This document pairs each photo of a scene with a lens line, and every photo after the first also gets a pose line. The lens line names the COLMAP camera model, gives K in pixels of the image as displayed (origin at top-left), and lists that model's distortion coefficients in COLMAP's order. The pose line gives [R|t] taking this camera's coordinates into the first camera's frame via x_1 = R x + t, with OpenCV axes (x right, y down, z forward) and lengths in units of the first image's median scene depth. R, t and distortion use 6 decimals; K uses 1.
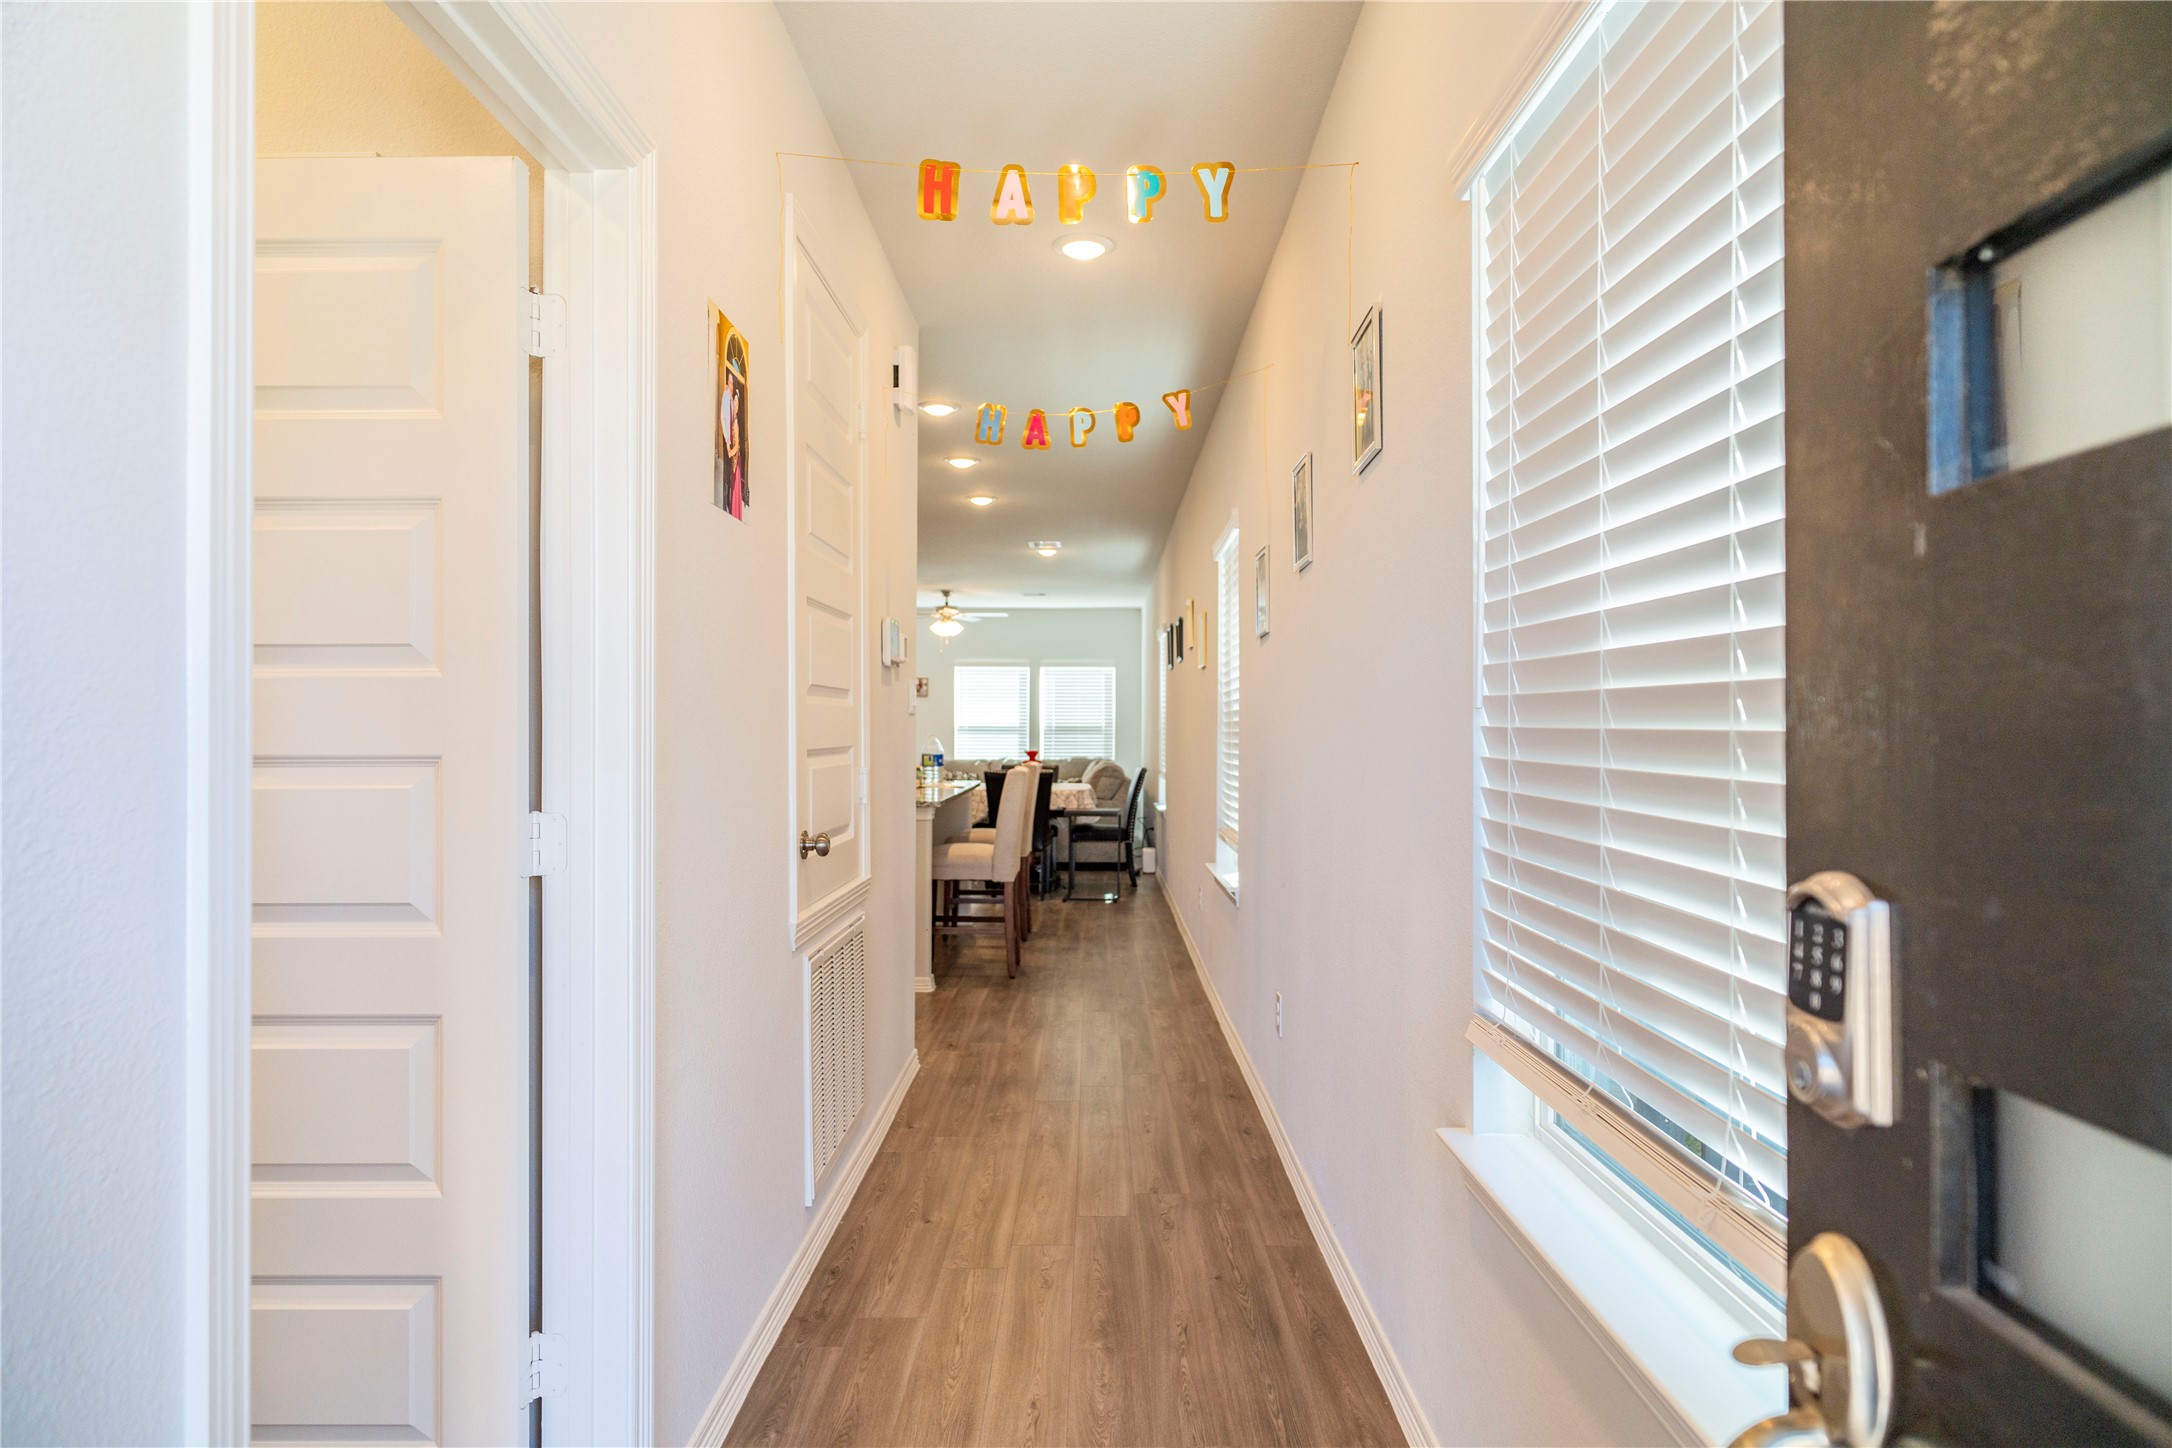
lens RADIAL K [[1287.1, 0, 1071.5], [0, 1287.1, 727.6], [0, 0, 1]] dist [-0.003694, 0.000965]
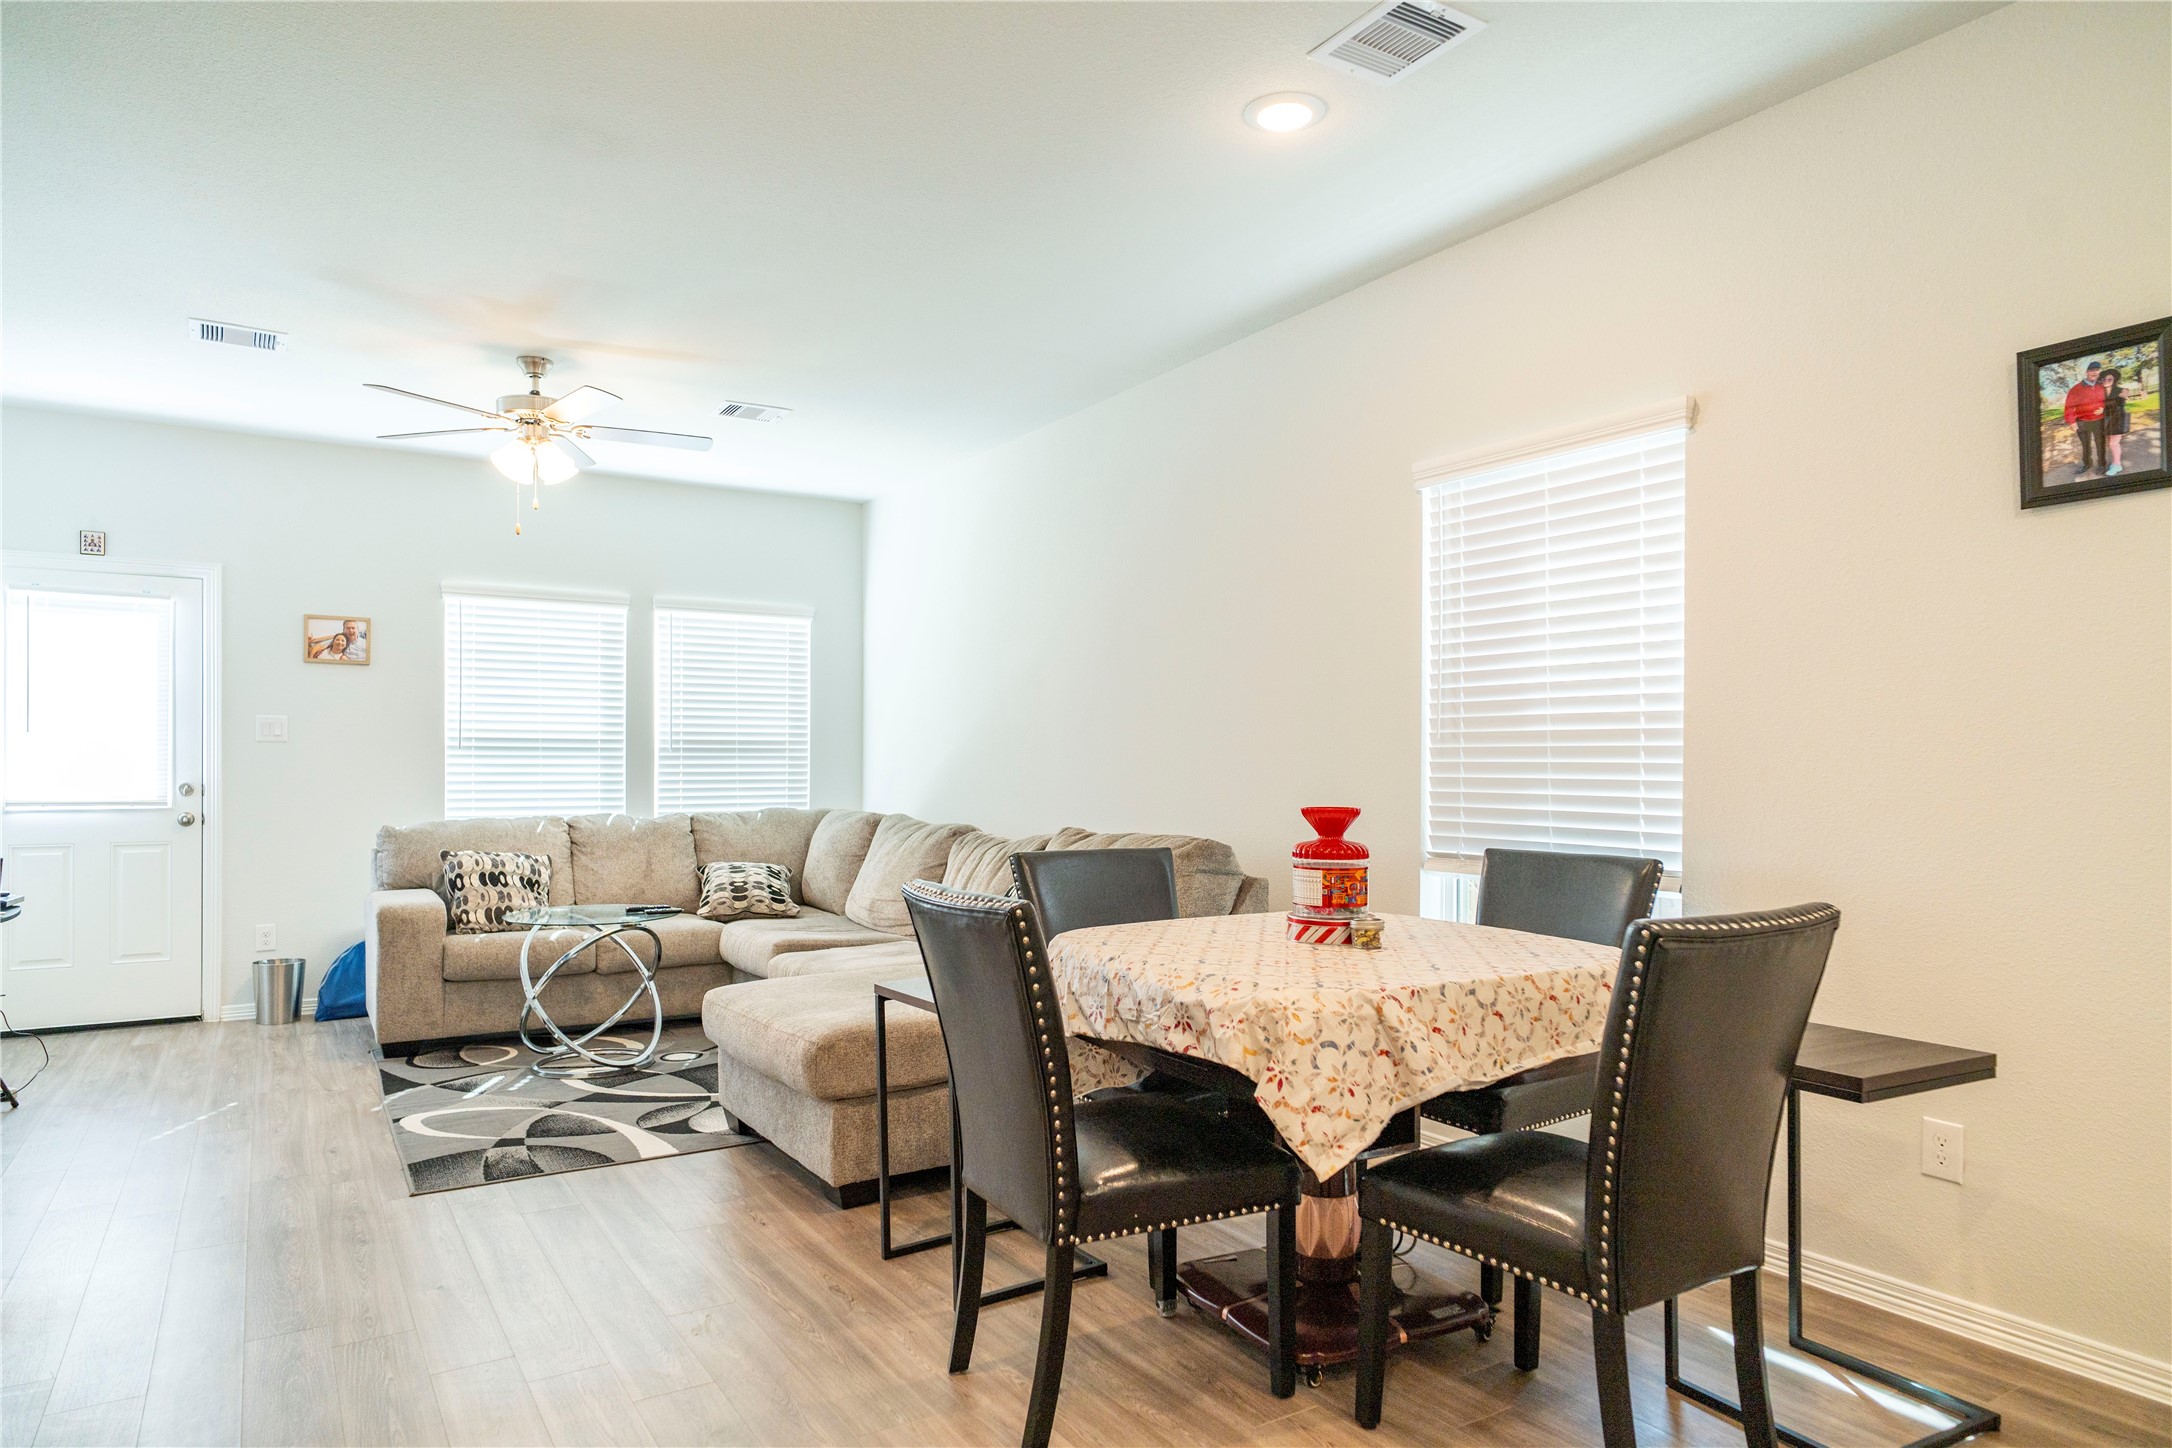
lens RADIAL K [[1287.1, 0, 1099.4], [0, 1287.1, 767.5], [0, 0, 1]] dist [-0.003694, 0.000965]
pose [[0.836102, -0.001942, 0.548571, -0.194942], [-0.004111, 0.999943, 0.009805, 0.005745], [-0.548559, -0.010453, 0.836046, 0.722514]]
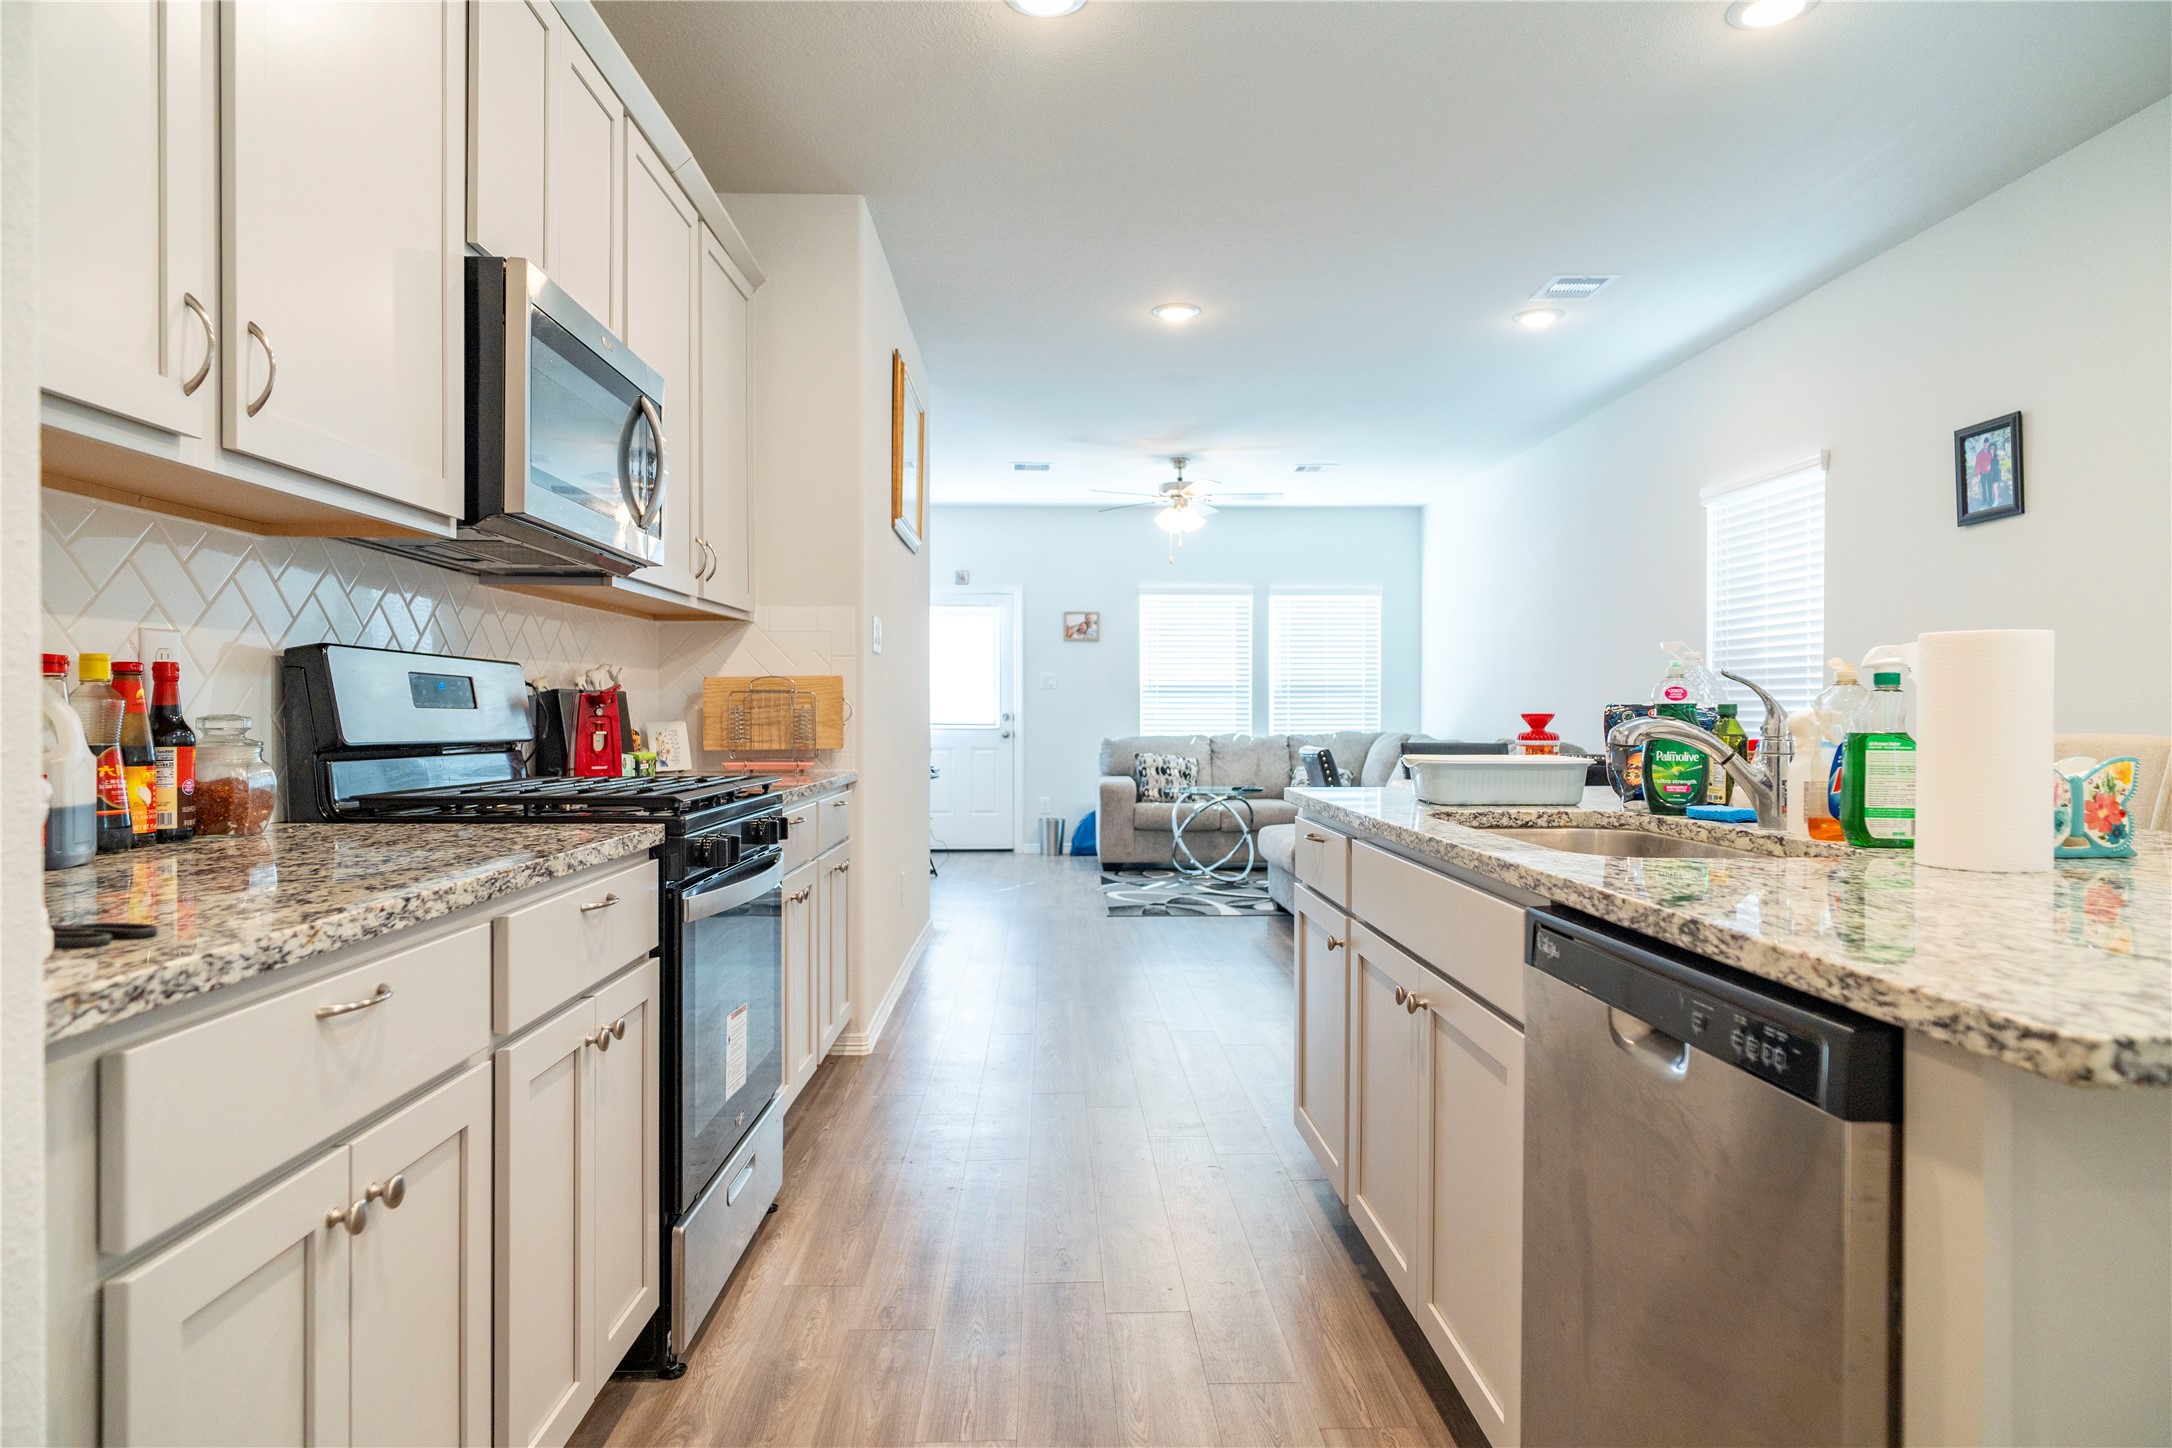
lens RADIAL K [[1287.1, 0, 1066.0], [0, 1287.1, 716.8], [0, 0, 1]] dist [-0.003694, 0.000965]
pose [[0.999708, -0.001794, 0.024107, -0.198529], [0.001537, 0.999942, 0.010660, 0.011751], [-0.024125, -0.010620, 0.999653, 0.459583]]
